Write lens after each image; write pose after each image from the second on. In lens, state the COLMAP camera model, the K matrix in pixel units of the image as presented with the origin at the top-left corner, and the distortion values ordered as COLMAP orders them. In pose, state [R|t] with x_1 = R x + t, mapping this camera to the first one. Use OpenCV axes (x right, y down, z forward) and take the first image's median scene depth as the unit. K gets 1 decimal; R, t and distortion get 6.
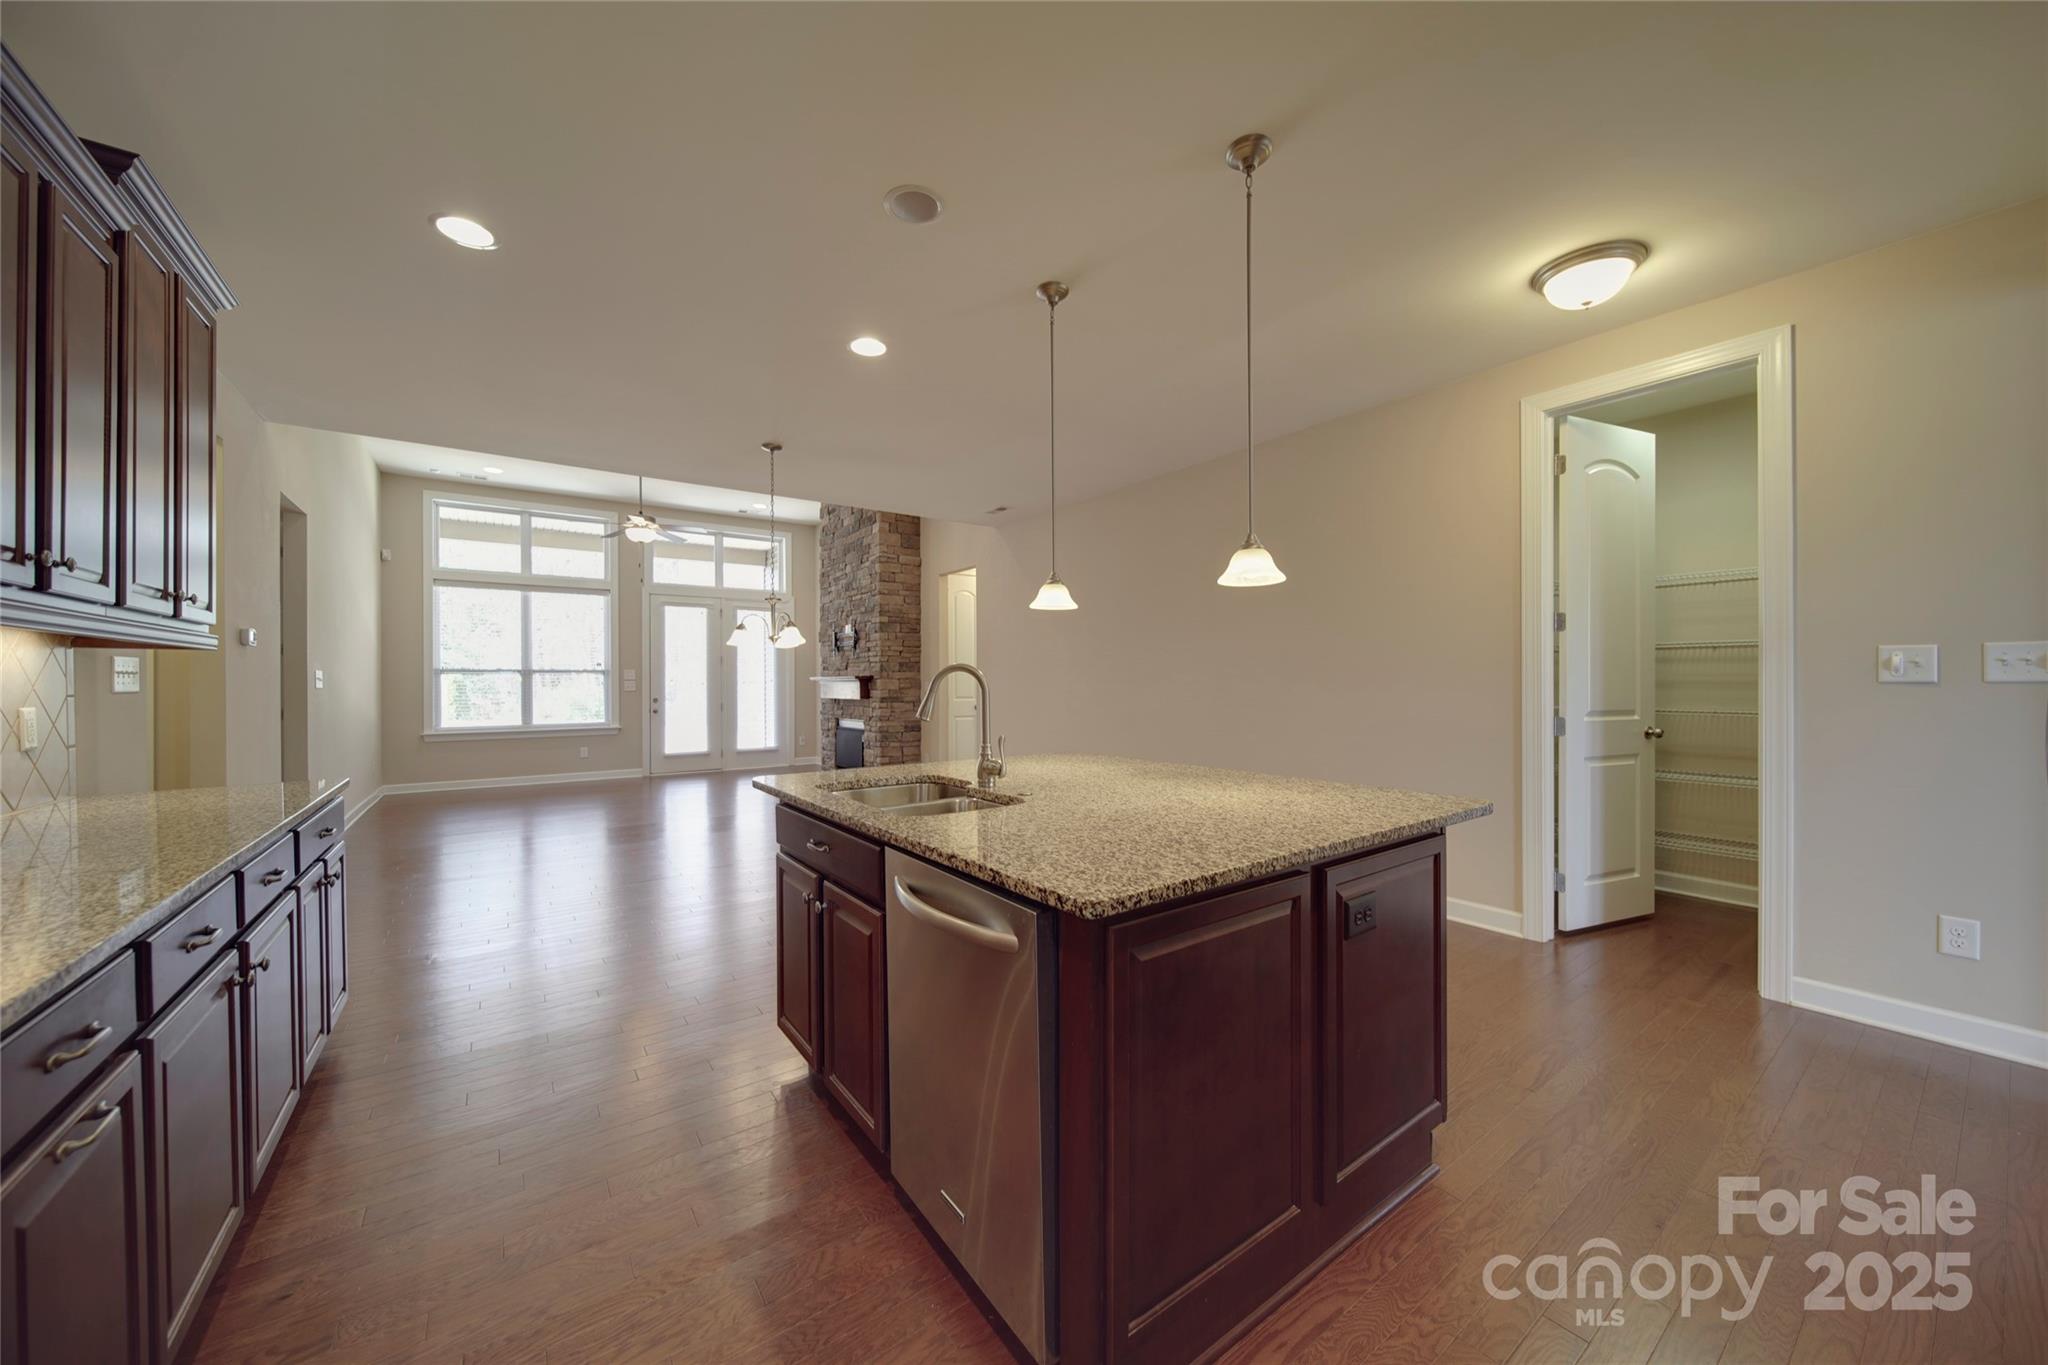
lens RADIAL K [[725.4, 0, 1026.9], [0, 725.4, 682.4], [0, 0, 1]] dist [0.000500, -0.001100]
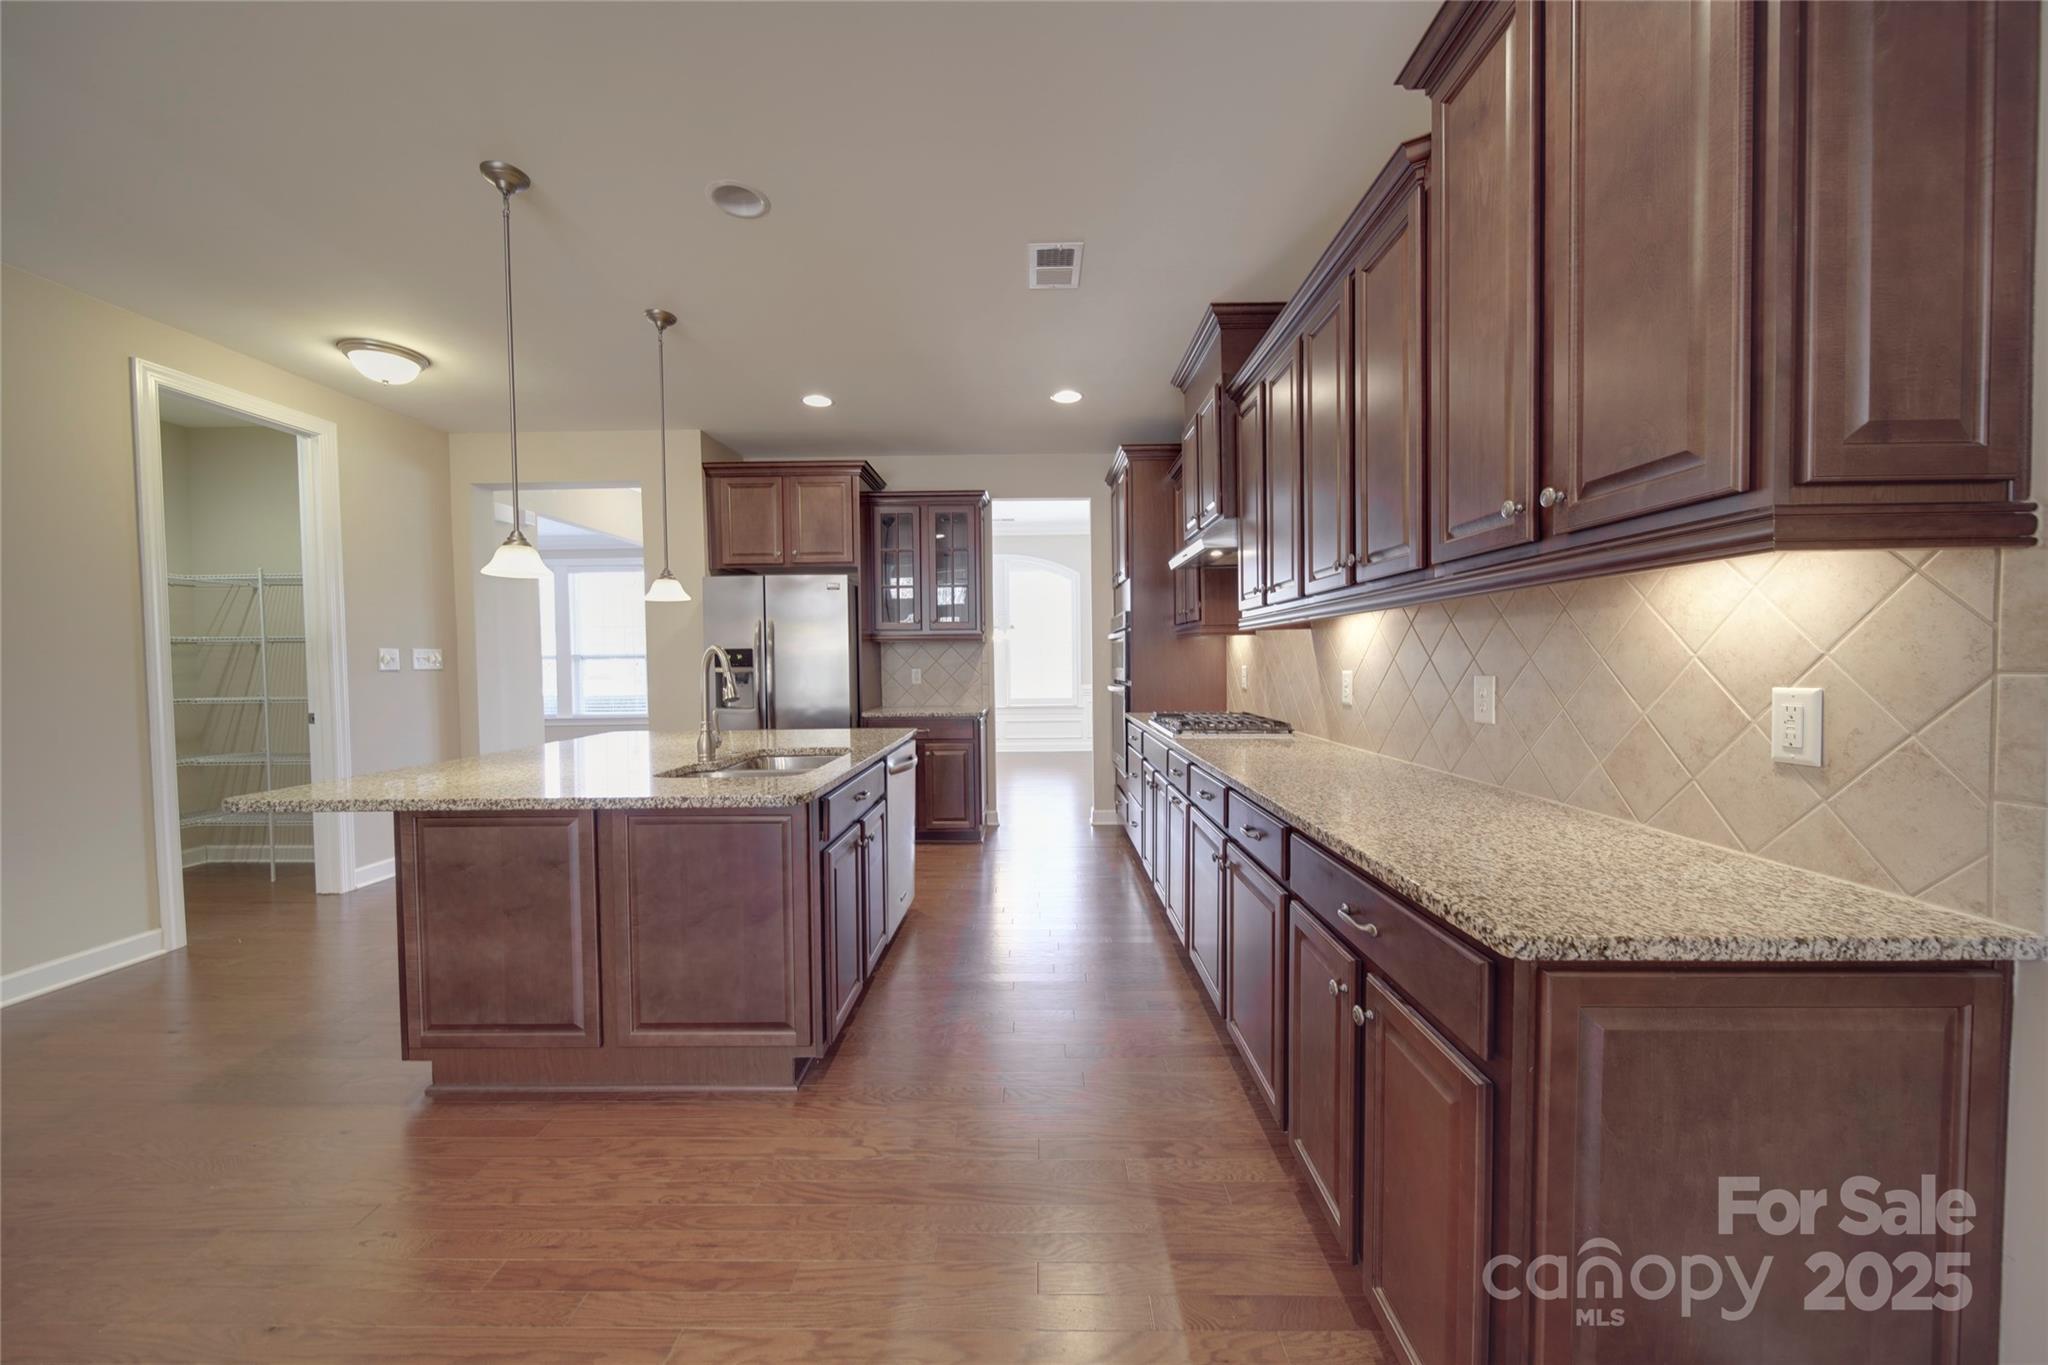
lens RADIAL K [[716.6, 0, 1025.3], [0, 716.6, 681.1], [0, 0, 1]] dist [0.000417, -0.000071]
pose [[-0.801259, -0.005217, 0.598295, -0.273118], [0.013024, 0.999573, 0.026157, -0.000088], [-0.598176, 0.028750, -0.800849, 0.399358]]
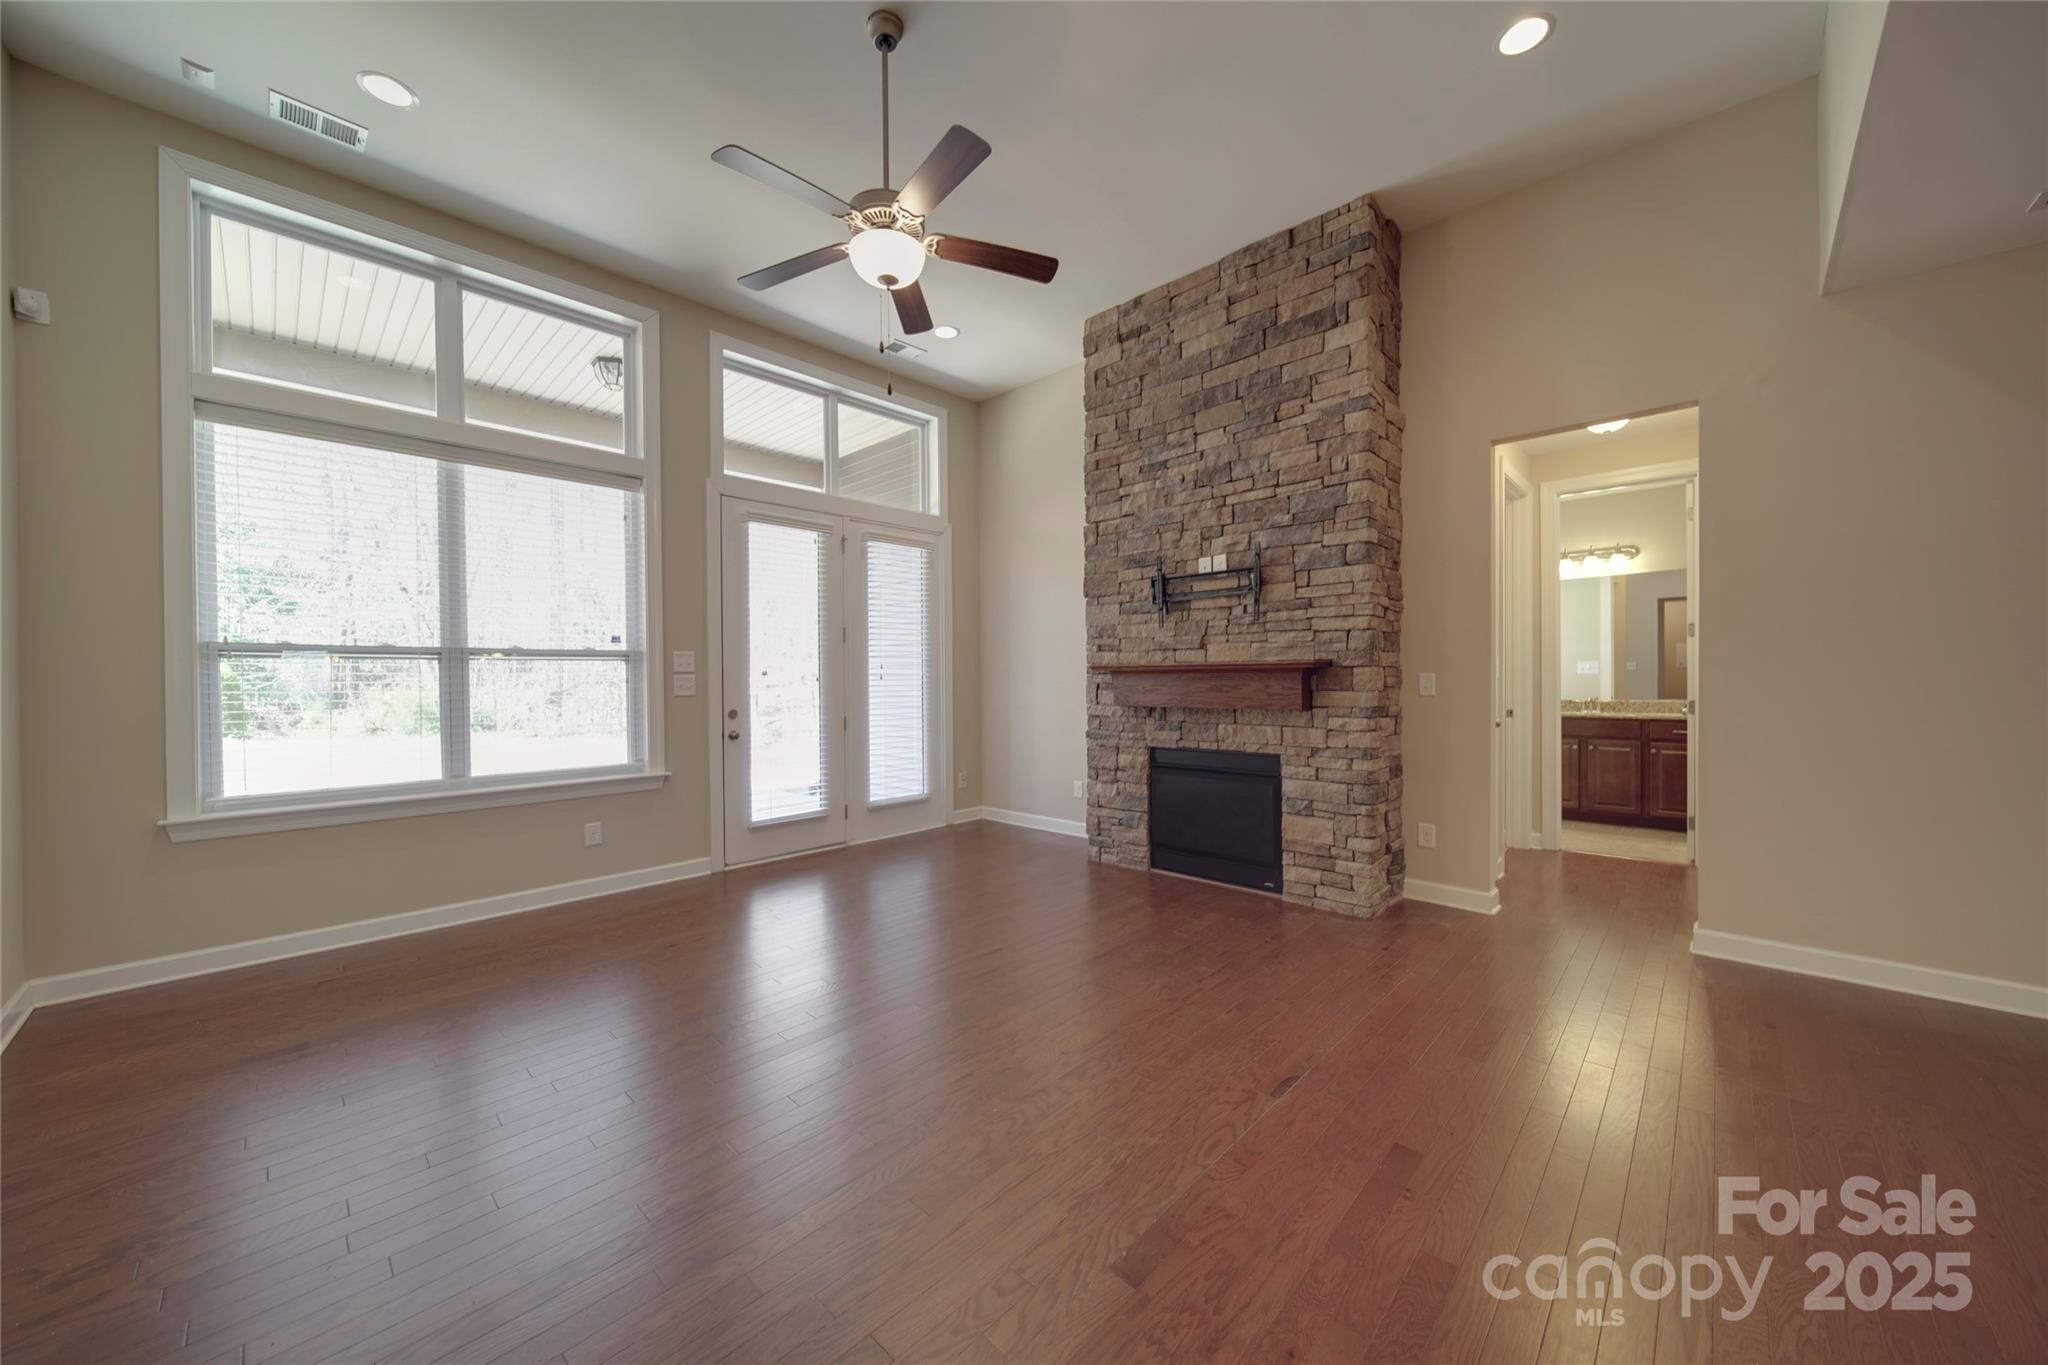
lens RADIAL K [[725.4, 0, 1026.9], [0, 725.4, 682.4], [0, 0, 1]] dist [0.000500, -0.001100]
pose [[0.983990, -0.006756, 0.178097, -0.434718], [0.005315, 0.999949, 0.008567, 0.000293], [-0.178145, -0.007484, 0.983976, 0.521929]]
